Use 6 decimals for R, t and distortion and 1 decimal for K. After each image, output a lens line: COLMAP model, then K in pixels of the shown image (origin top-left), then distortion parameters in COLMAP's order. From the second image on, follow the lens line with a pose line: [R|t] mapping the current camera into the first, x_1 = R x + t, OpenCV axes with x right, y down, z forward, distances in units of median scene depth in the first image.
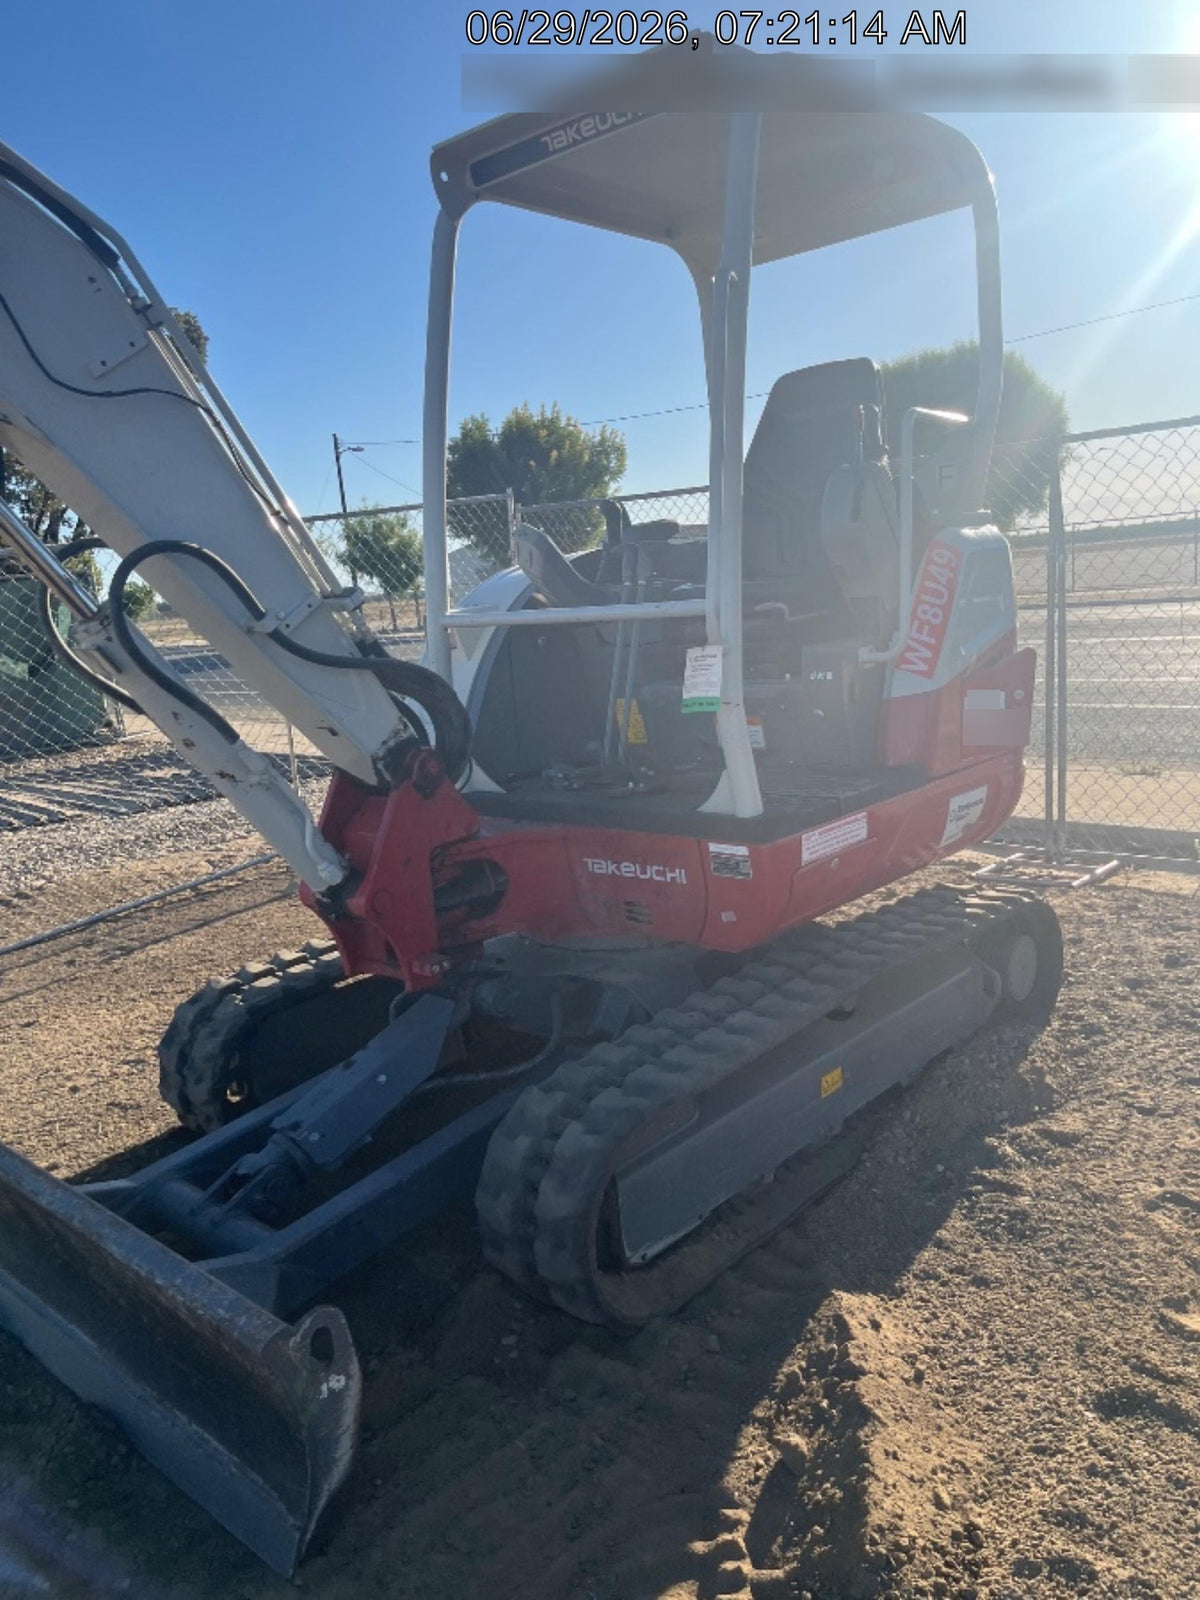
lens RADIAL K [[1208.6, 0, 605.2], [0, 1208.6, 790.3], [0, 0, 1]] dist [0.038377, -0.002639]
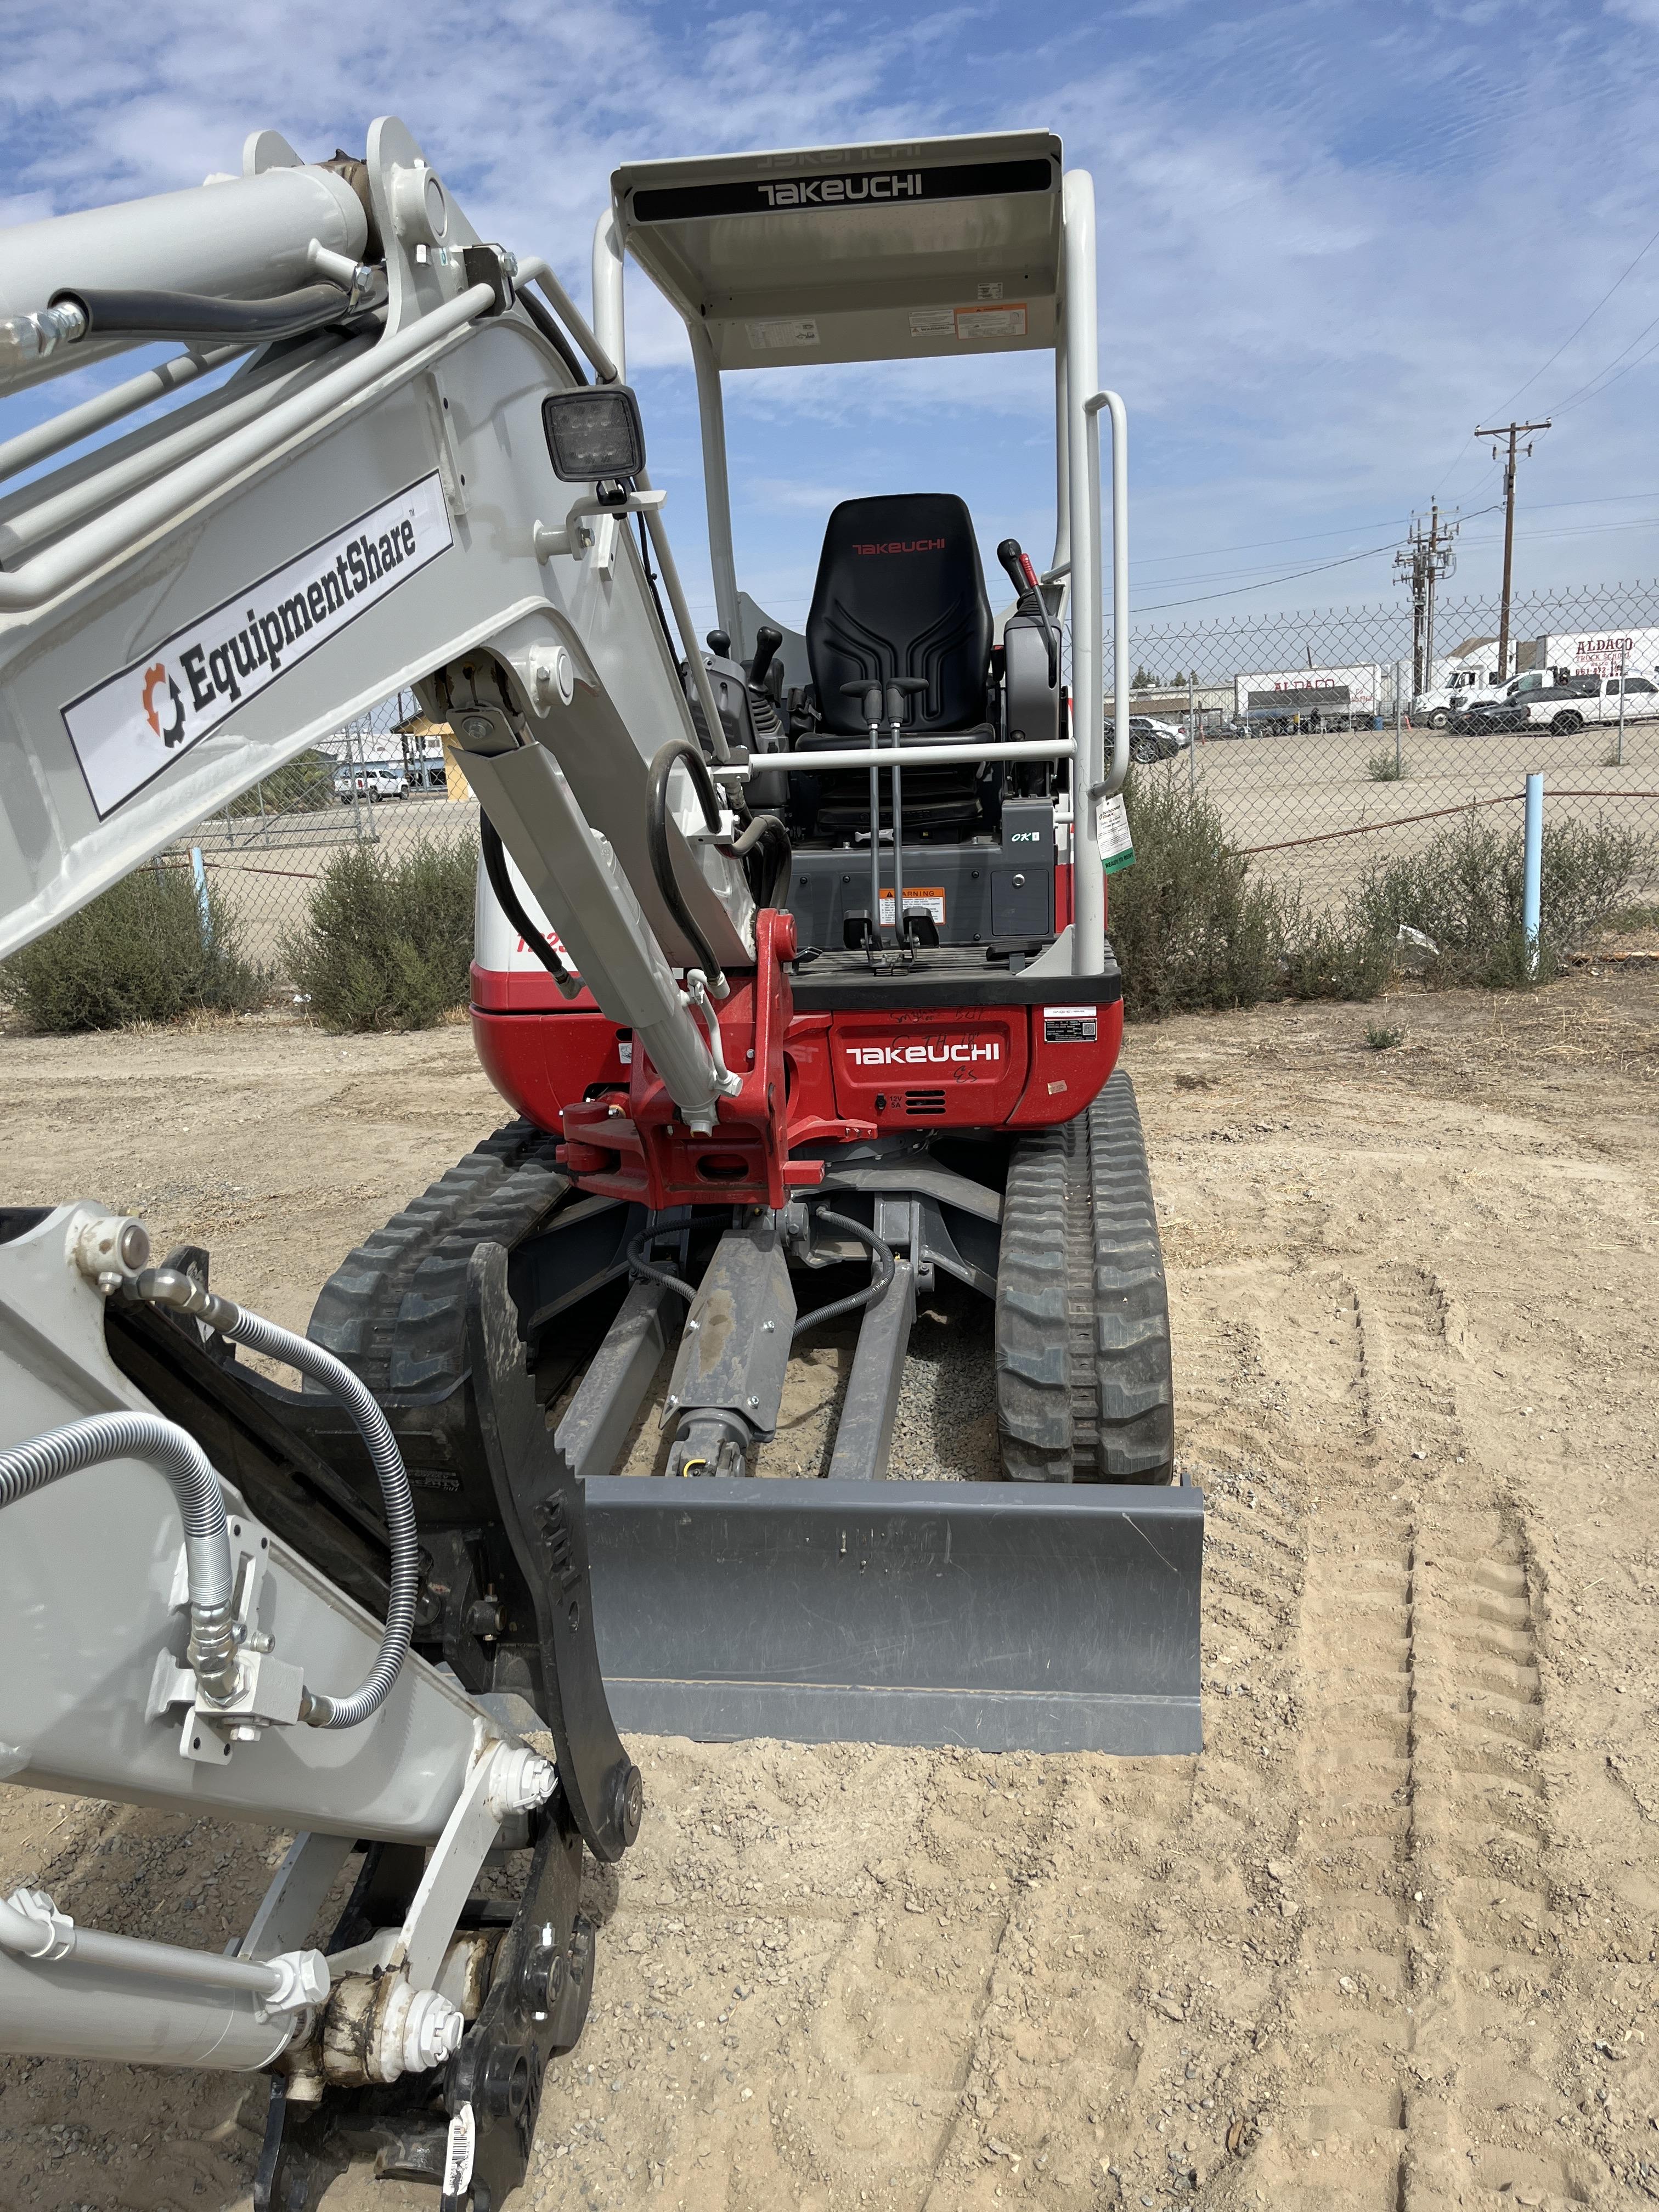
lens RADIAL K [[1670.9, 0, 836.7], [0, 1670.9, 1092.6], [0, 0, 1]] dist [0.038377, -0.002639]
pose [[0.814026, -0.081673, 0.575058, -0.715212], [0.079049, 0.996431, 0.029620, 0.051601], [-0.575424, 0.021347, 0.817577, 0.037609]]
